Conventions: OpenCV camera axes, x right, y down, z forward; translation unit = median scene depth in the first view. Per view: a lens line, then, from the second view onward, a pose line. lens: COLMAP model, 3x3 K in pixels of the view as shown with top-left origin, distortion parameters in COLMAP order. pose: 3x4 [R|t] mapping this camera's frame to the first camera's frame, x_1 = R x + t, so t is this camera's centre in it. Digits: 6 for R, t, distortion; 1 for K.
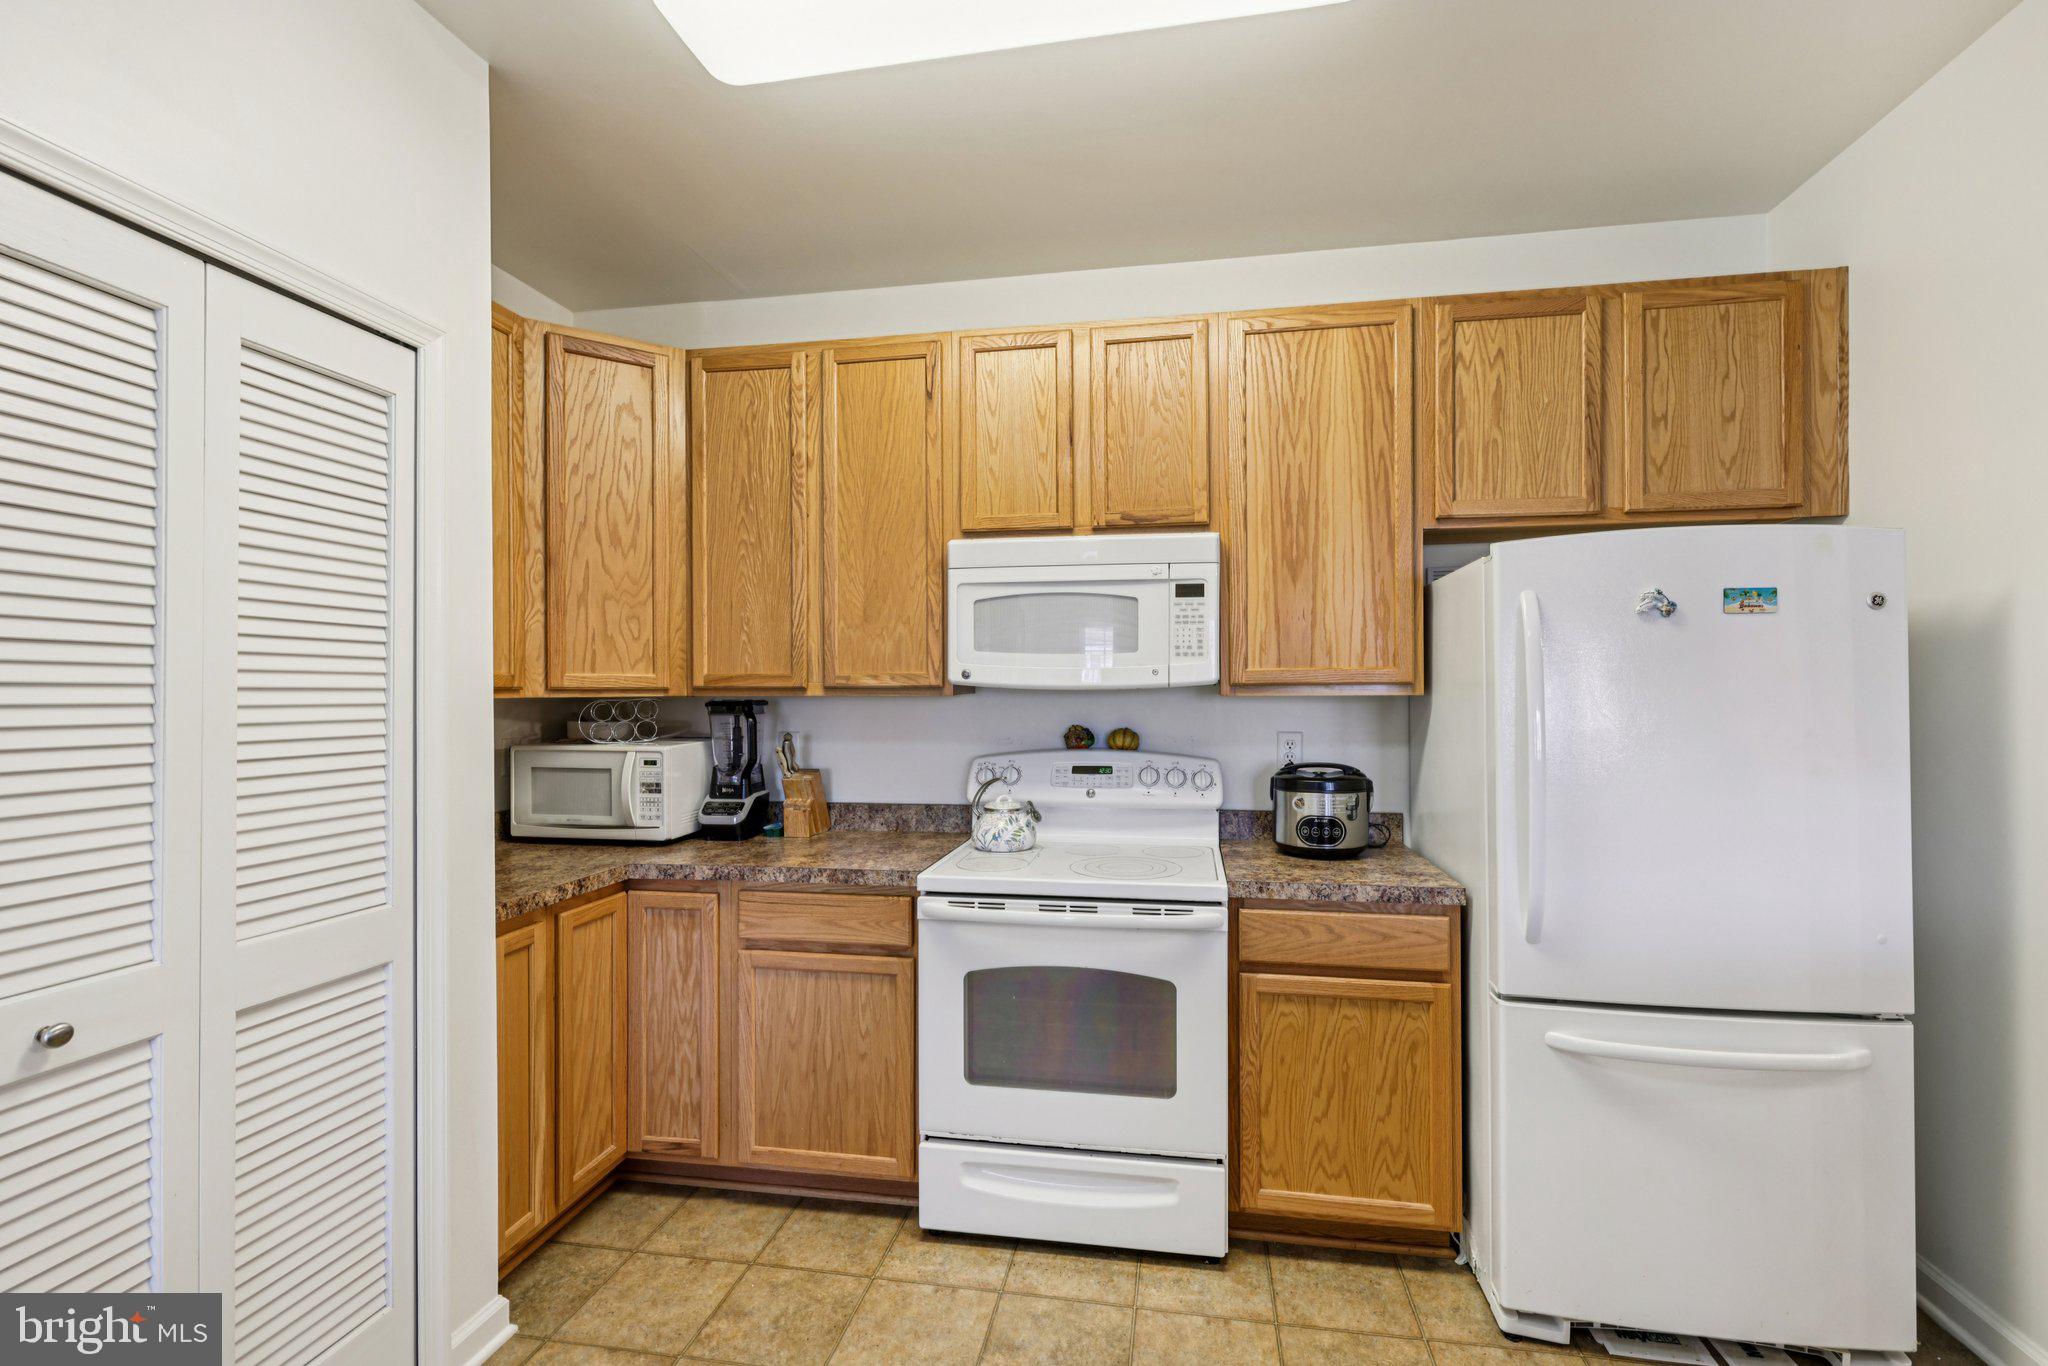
lens RADIAL K [[888.6, 0, 1030.7], [0, 888.6, 689.7], [0, 0, 1]] dist [0.000124, 0.001980]
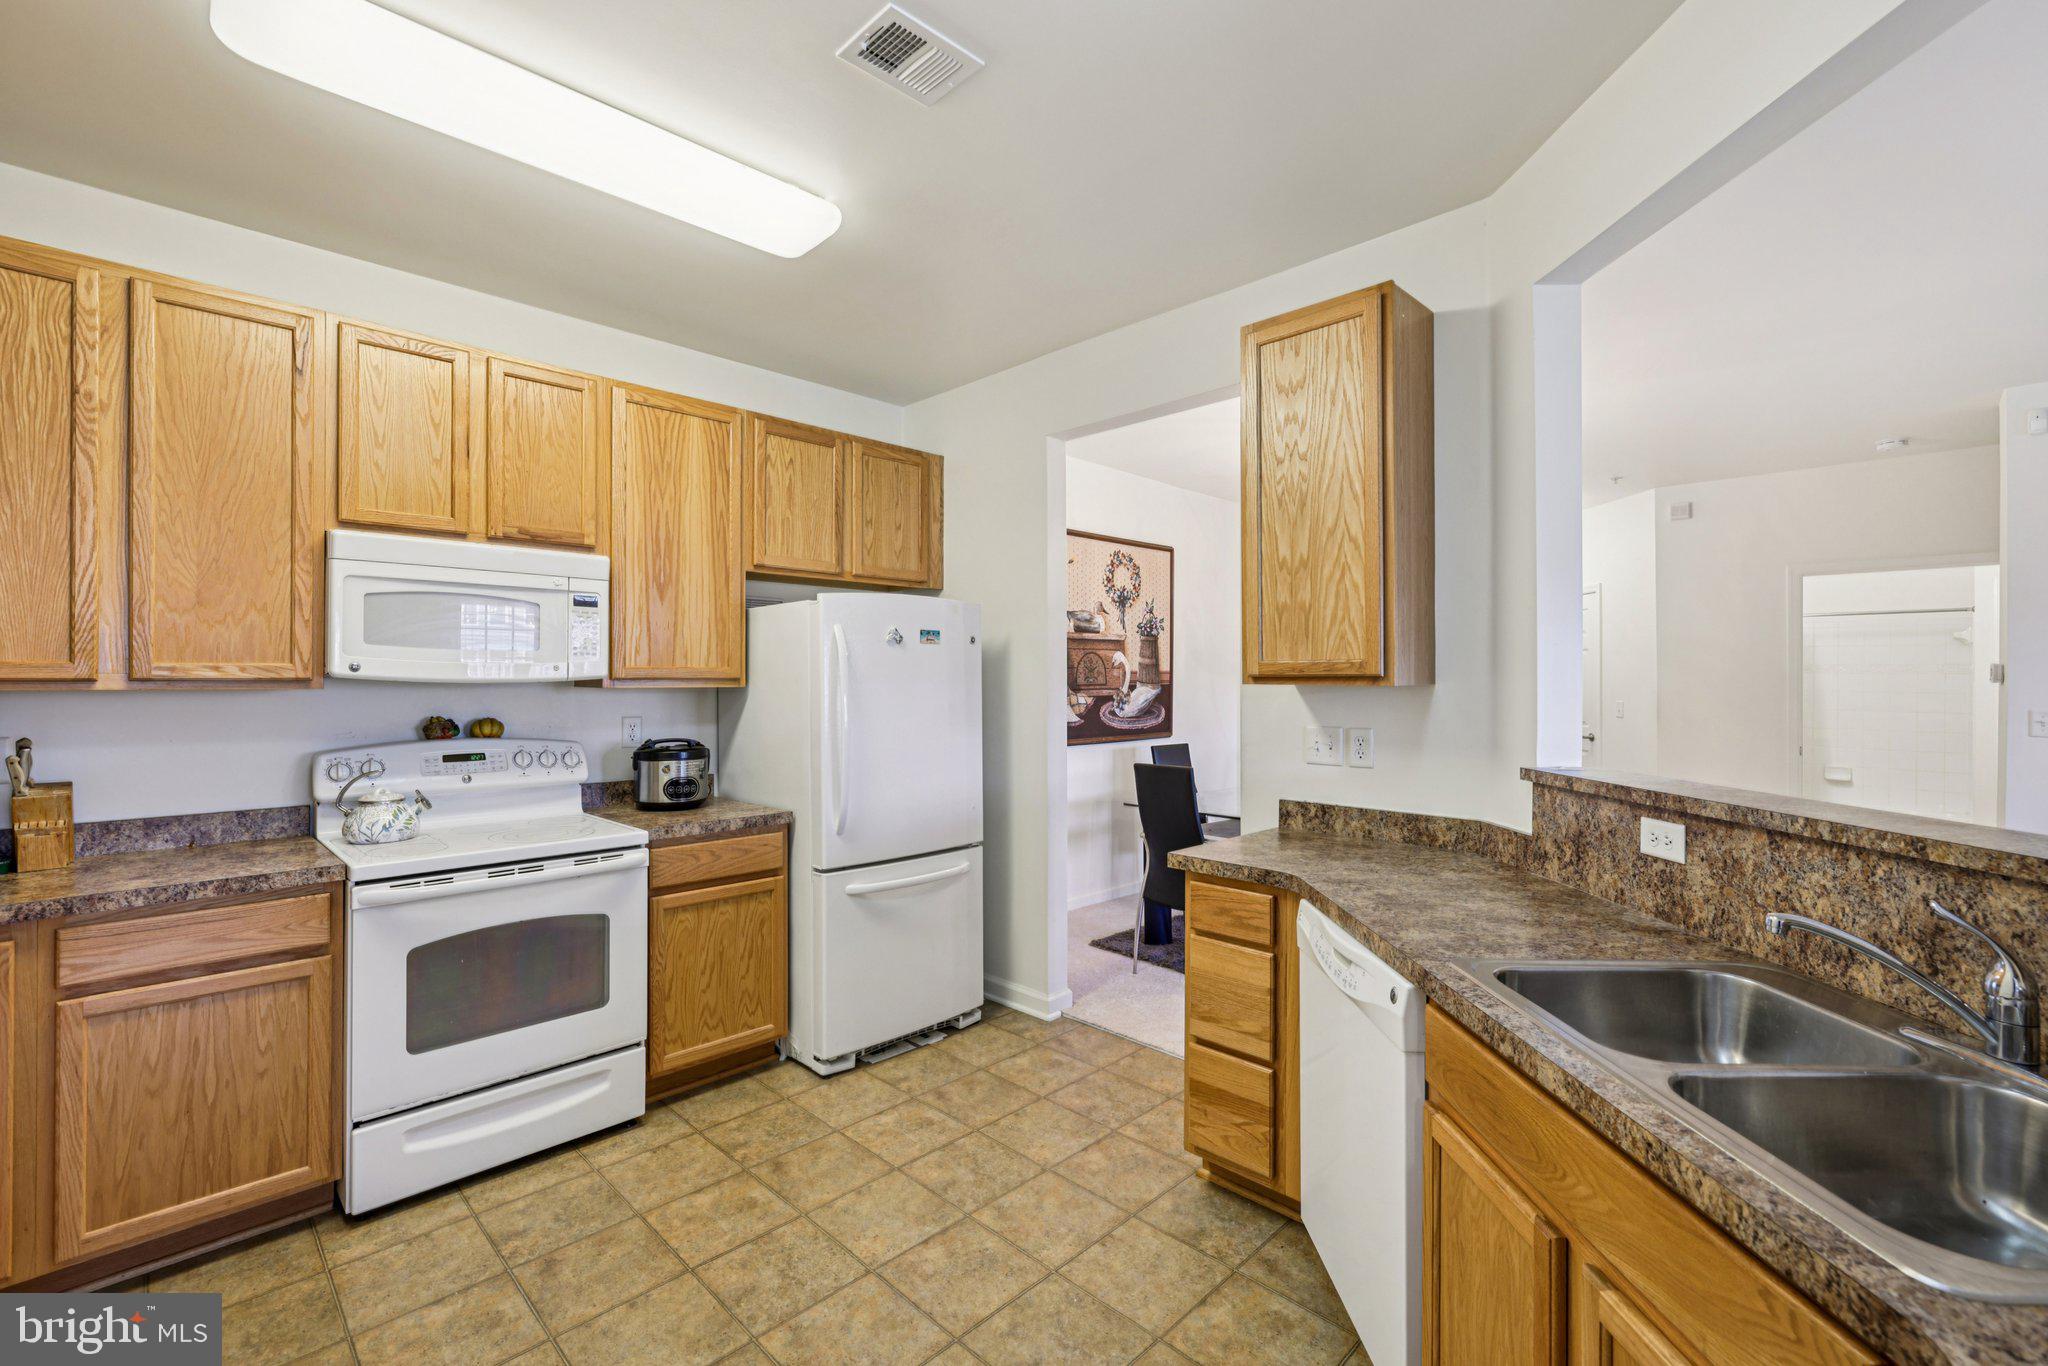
lens RADIAL K [[888.6, 0, 1022.7], [0, 888.6, 681.2], [0, 0, 1]] dist [0.000124, 0.001980]
pose [[0.571049, 0.002762, 0.820911, -0.473214], [-0.002096, 0.999996, -0.001907, -0.001437], [-0.820913, -0.000631, 0.571053, -0.183271]]
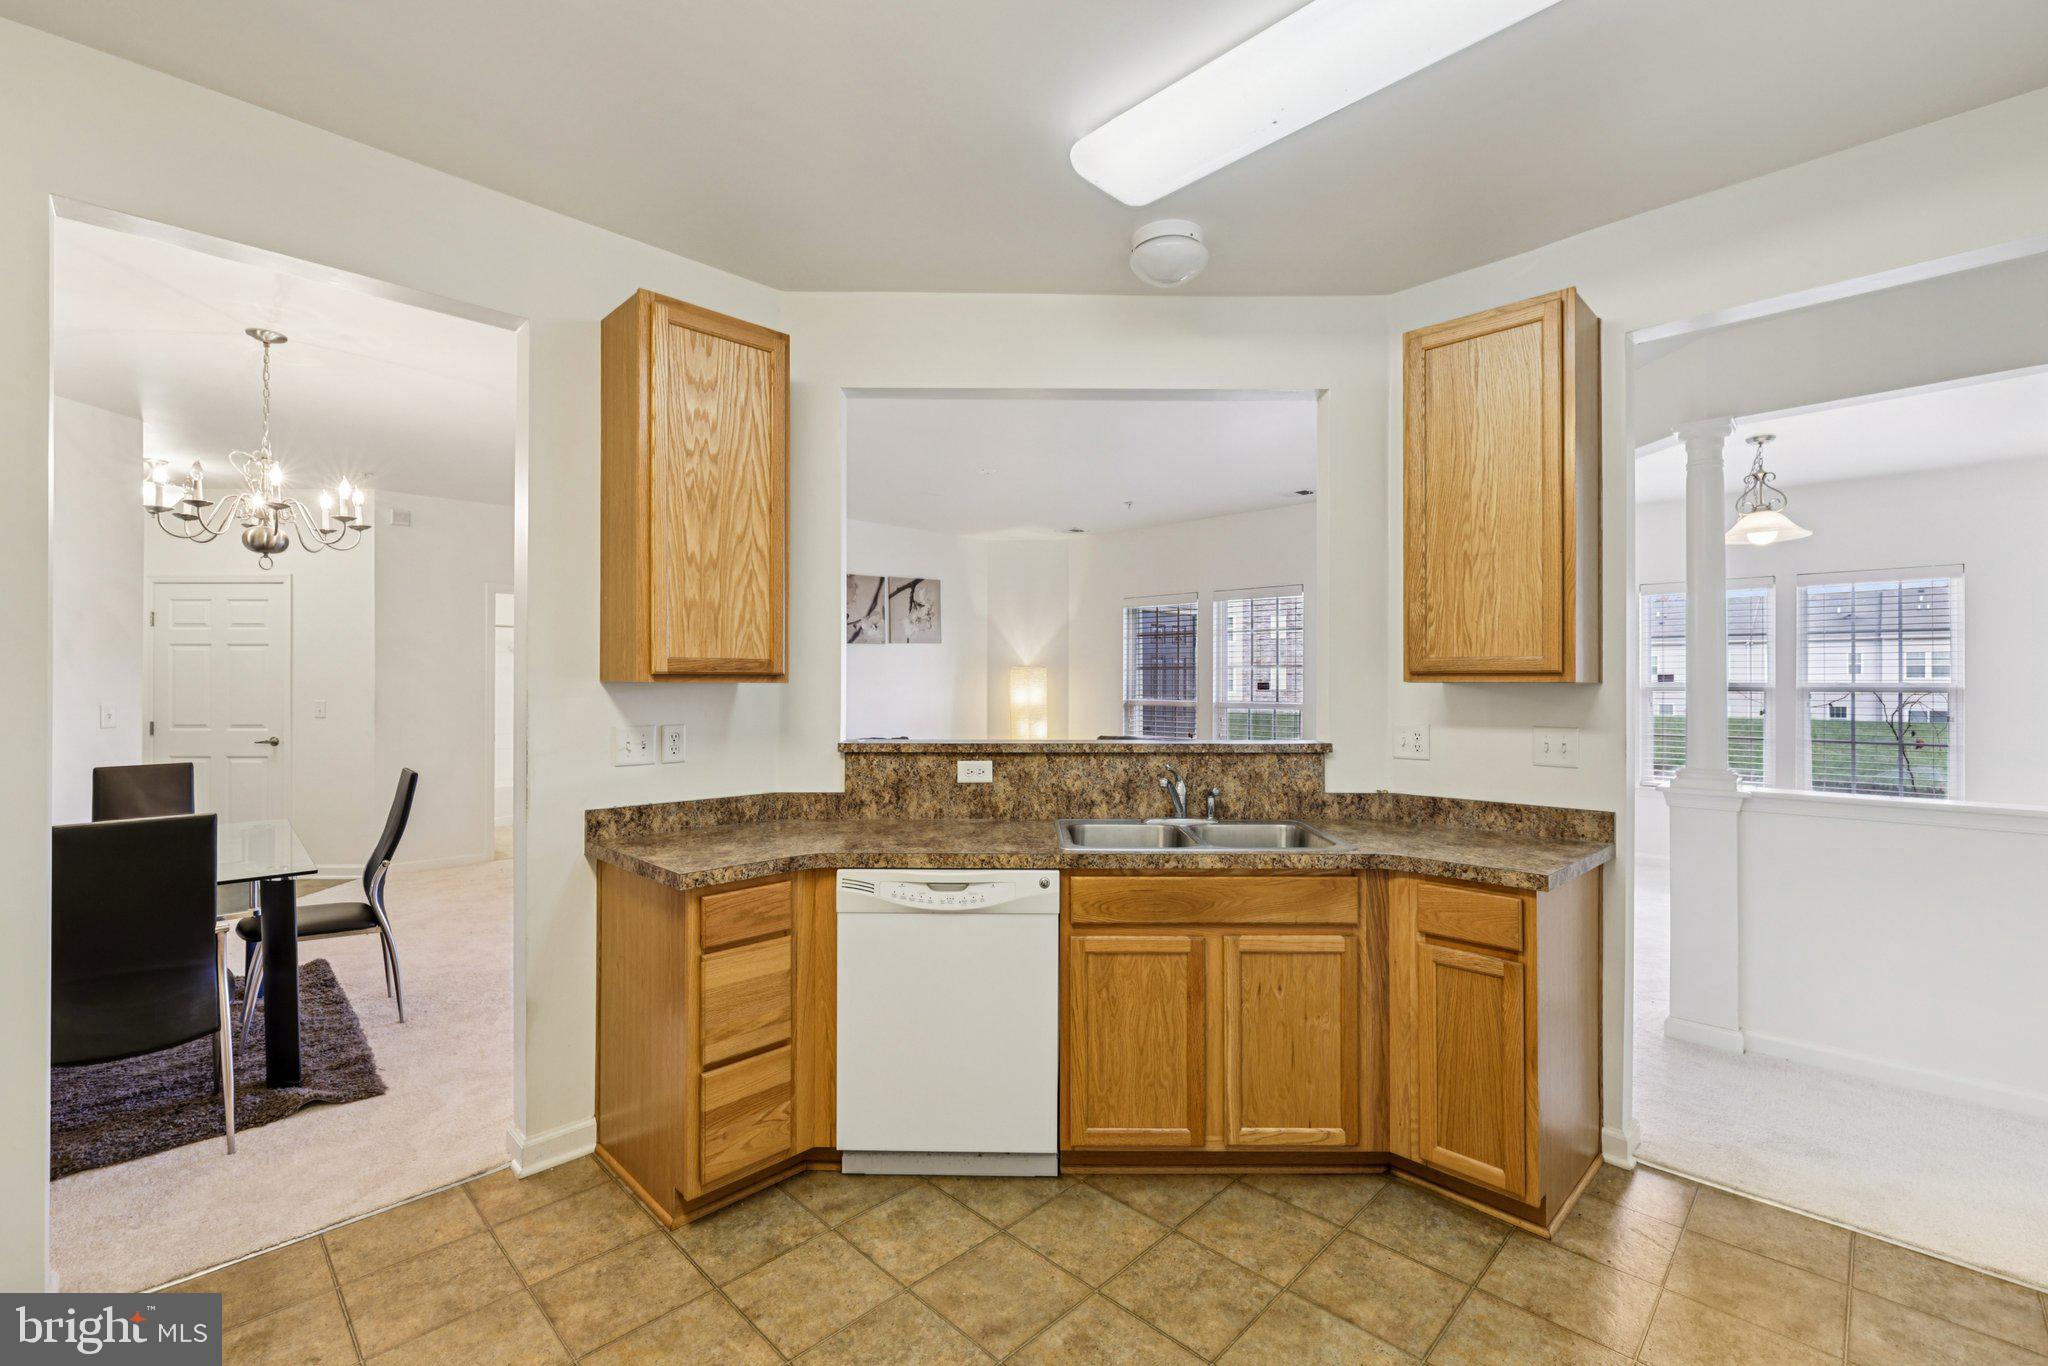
lens RADIAL K [[843.5, 0, 1022.4], [0, 843.5, 687.9], [0, 0, 1]] dist [0.004777, 0.001428]
pose [[-0.818047, -0.001182, 0.575150, -0.313987], [0.002314, 0.999983, 0.005346, 0.001763], [-0.575146, 0.005704, -0.818031, 0.730394]]
